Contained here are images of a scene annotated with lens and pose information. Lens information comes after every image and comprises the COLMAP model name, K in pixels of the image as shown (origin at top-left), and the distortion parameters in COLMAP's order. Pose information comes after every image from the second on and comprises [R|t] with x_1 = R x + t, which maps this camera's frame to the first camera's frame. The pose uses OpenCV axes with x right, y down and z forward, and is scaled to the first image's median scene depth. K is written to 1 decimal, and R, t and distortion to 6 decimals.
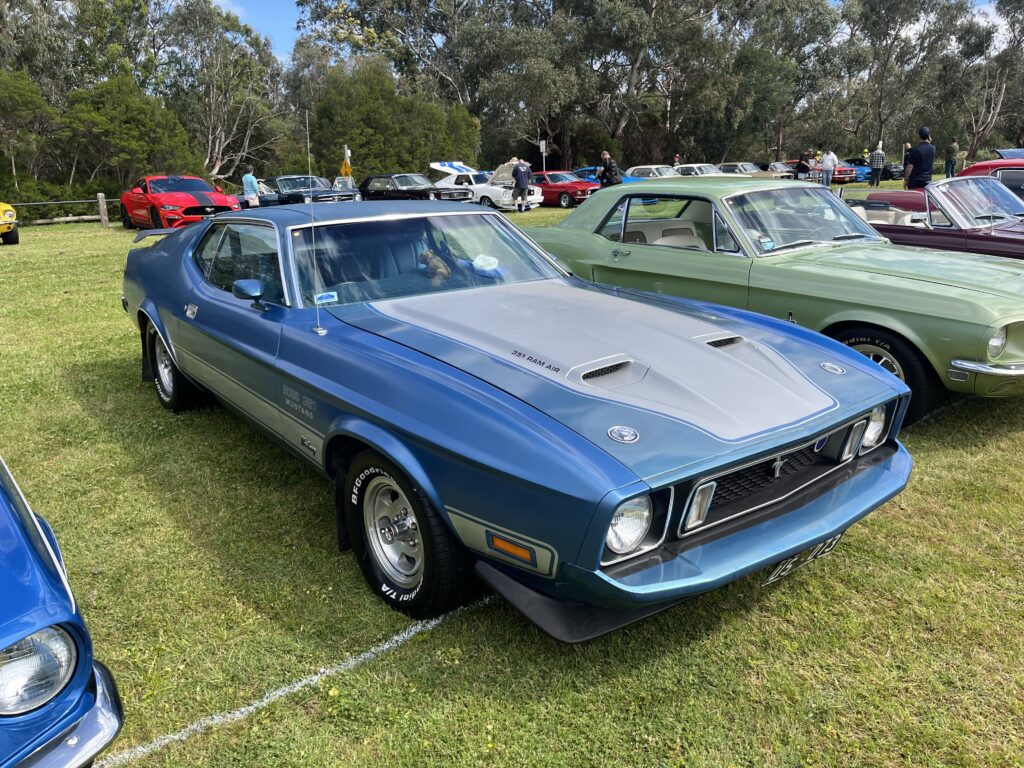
lens RADIAL K [[773.3, 0, 512.5], [0, 773.3, 381.6], [0, 0, 1]] dist [0.040345, -0.052172]
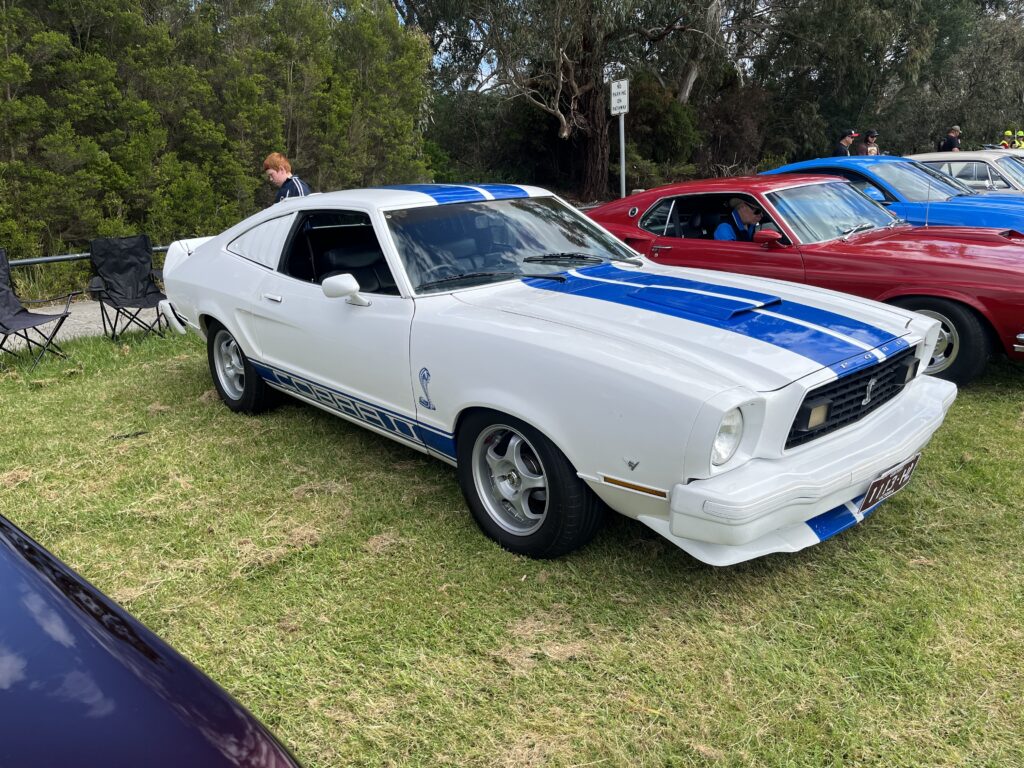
lens RADIAL K [[773.3, 0, 516.8], [0, 773.3, 387.6], [0, 0, 1]] dist [0.040345, -0.052172]
pose [[0.997537, -0.023618, 0.066039, -0.030525], [0.022700, 0.999635, 0.014629, -0.185423], [-0.066361, -0.013094, 0.997710, 0.671196]]
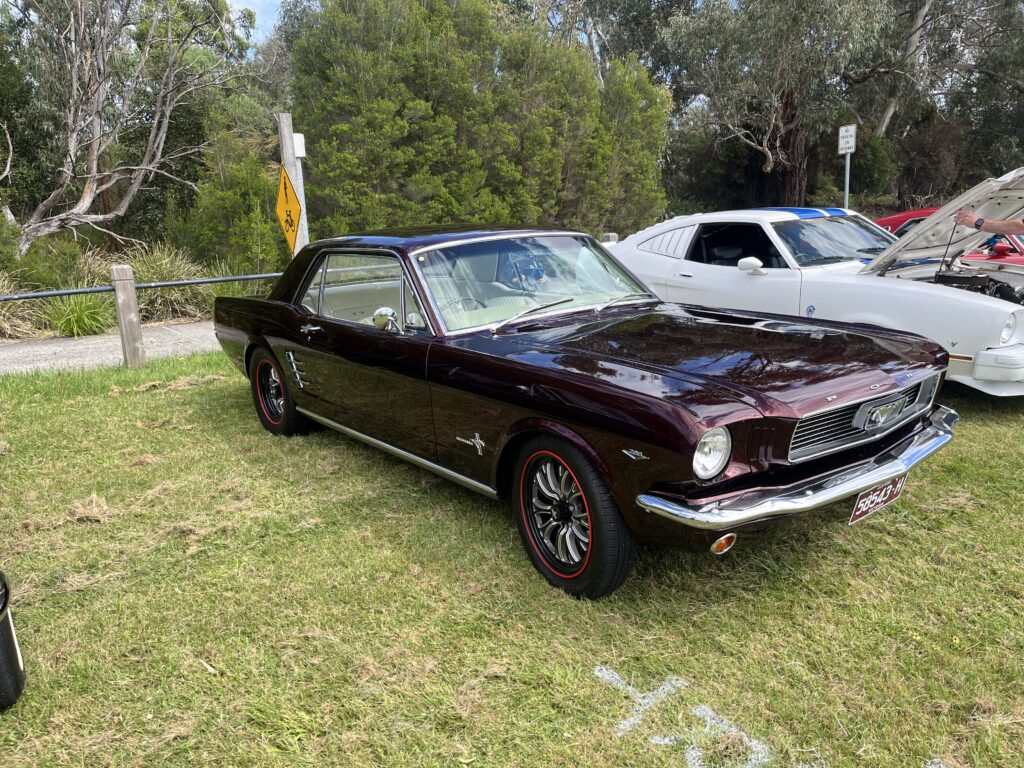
lens RADIAL K [[773.3, 0, 517.4], [0, 773.3, 389.5], [0, 0, 1]] dist [0.040345, -0.052172]
pose [[0.992401, 0.025324, -0.120409, -0.078870], [-0.027960, 0.999404, -0.020255, -0.162884], [0.119825, 0.023467, 0.992518, 0.587623]]
